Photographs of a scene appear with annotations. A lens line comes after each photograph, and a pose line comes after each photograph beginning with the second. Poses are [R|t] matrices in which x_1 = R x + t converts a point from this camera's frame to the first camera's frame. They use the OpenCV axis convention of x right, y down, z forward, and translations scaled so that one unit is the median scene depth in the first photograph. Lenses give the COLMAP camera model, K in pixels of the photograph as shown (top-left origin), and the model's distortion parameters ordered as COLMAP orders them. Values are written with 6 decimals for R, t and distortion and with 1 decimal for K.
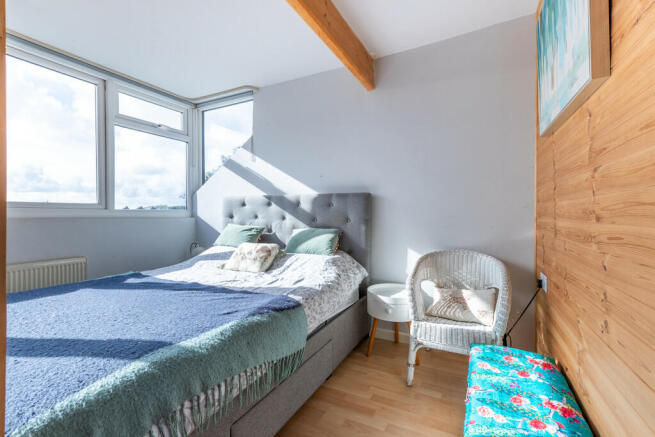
lens RADIAL K [[303.2, 0, 332.2], [0, 303.2, 214.9], [0, 0, 1]] dist [0.001310, -0.000043]
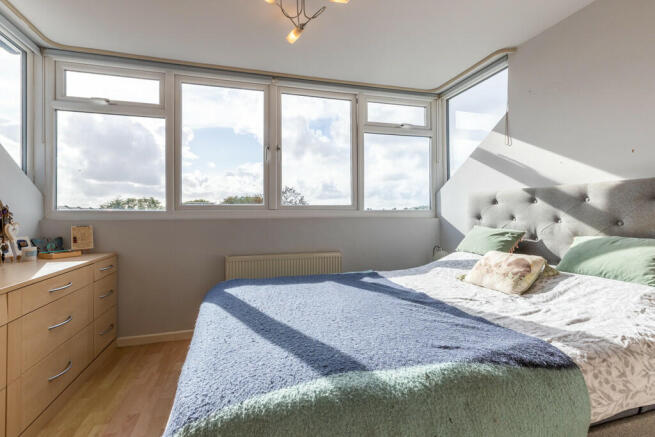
lens RADIAL K [[303.2, 0, 332.2], [0, 303.2, 214.9], [0, 0, 1]] dist [0.001310, -0.000043]
pose [[0.667430, -0.003599, -0.744664, 0.016266], [0.000755, 0.999991, -0.004156, 0.002698], [0.744672, 0.002212, 0.667427, 0.192380]]
